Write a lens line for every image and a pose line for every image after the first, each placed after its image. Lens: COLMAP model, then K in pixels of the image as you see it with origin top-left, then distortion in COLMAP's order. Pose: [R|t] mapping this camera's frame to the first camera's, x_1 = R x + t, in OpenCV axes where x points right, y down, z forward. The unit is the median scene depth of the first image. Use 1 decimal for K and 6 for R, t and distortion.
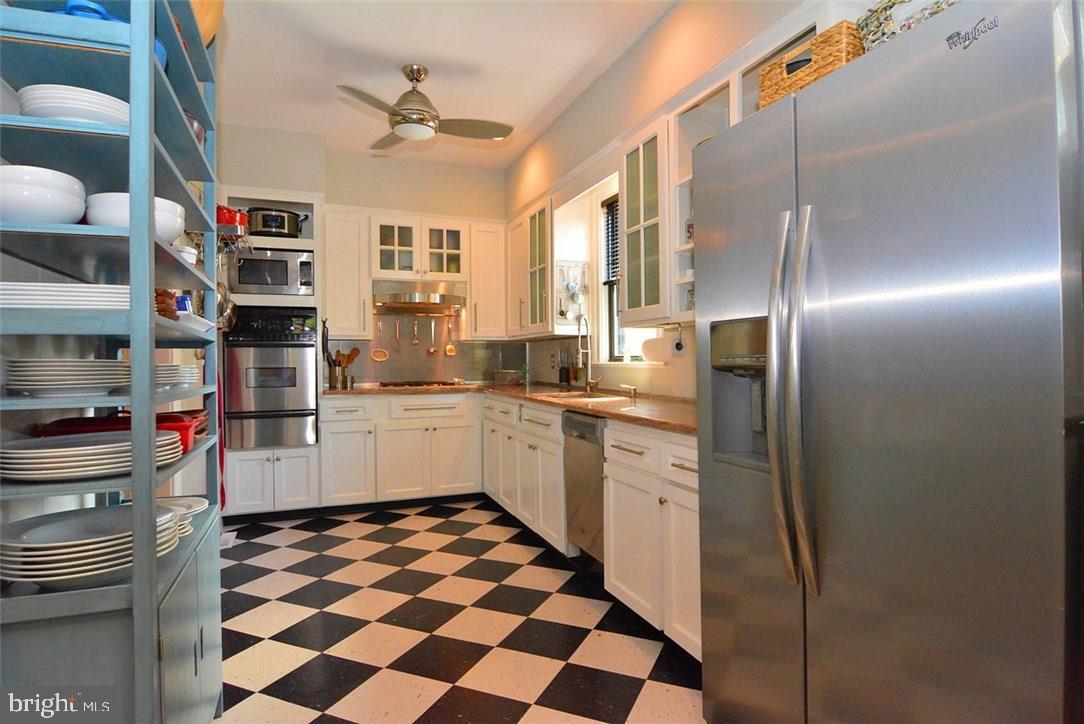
lens RADIAL K [[584.9, 0, 542.6], [0, 584.9, 360.4], [0, 0, 1]] dist [-0.002272, -0.010261]
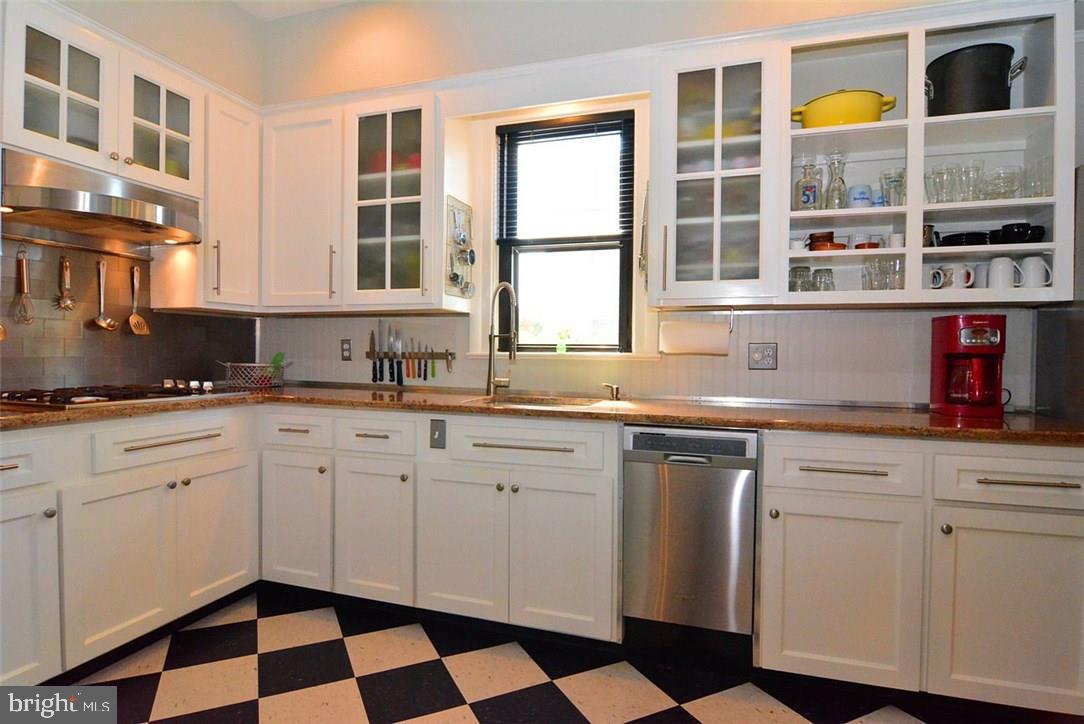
lens RADIAL K [[584.9, 0, 542.6], [0, 584.9, 360.4], [0, 0, 1]] dist [-0.002272, -0.010261]
pose [[0.644383, 0.000445, 0.764703, -0.357293], [-0.012264, 0.999877, 0.009752, 0.005070], [-0.764604, -0.015663, 0.644310, 0.436228]]
